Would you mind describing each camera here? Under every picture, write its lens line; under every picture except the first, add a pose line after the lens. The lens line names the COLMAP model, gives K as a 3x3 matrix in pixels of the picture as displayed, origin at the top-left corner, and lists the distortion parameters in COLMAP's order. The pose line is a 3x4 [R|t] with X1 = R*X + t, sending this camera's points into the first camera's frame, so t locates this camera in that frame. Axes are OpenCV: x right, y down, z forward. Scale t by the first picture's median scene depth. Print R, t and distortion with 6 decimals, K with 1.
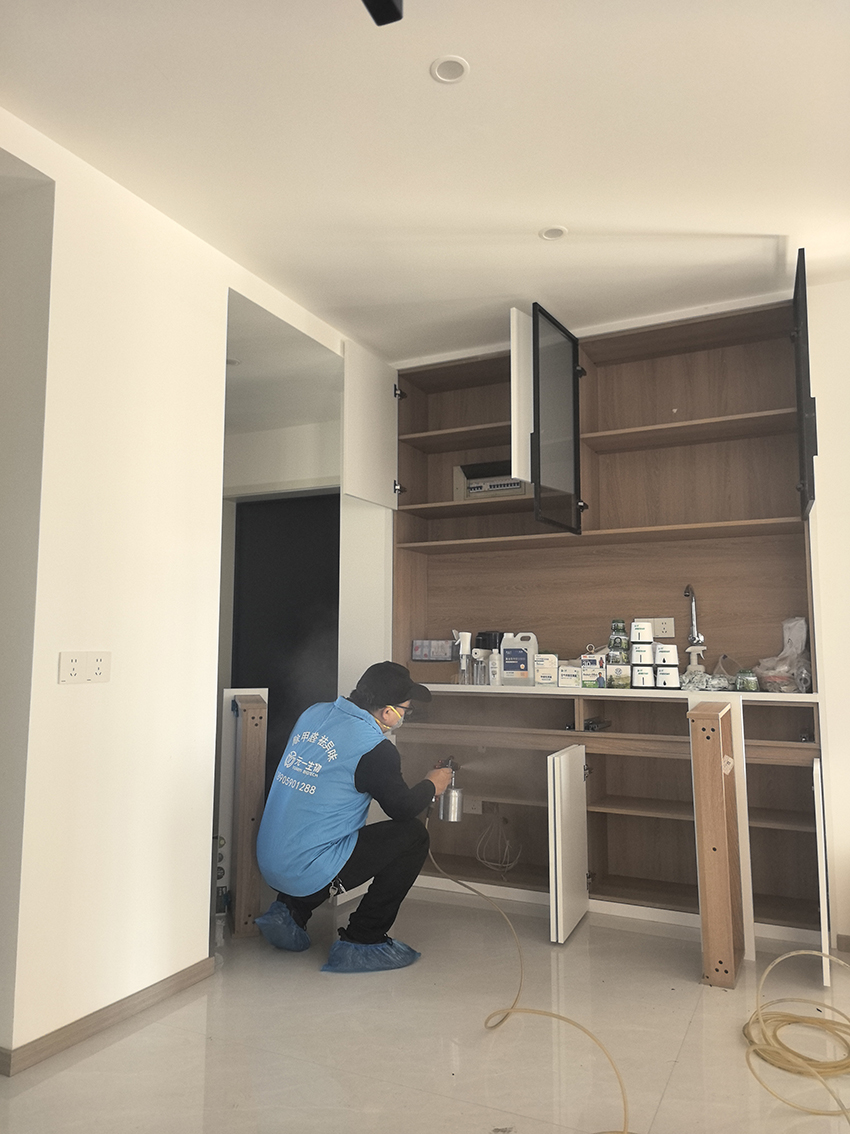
lens RADIAL K [[848.2, 0, 424.6], [0, 848.2, 567.8], [0, 0, 1]] dist [0.081877, -0.091628]
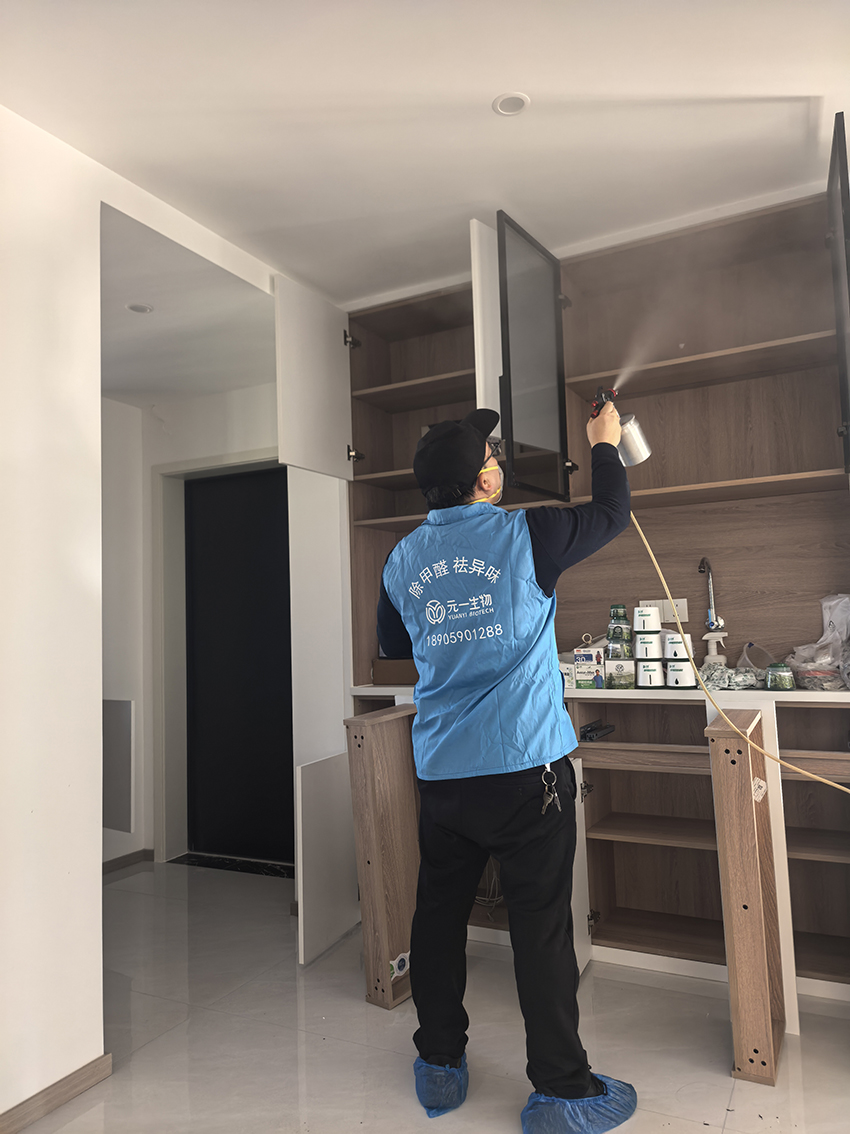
lens RADIAL K [[848.2, 0, 422.6], [0, 848.2, 568.7], [0, 0, 1]] dist [0.081877, -0.091628]
pose [[0.999089, -0.036236, -0.022546, 0.061425], [0.036959, 0.998788, 0.032494, -0.006972], [0.021341, -0.033298, 0.999218, 0.185697]]
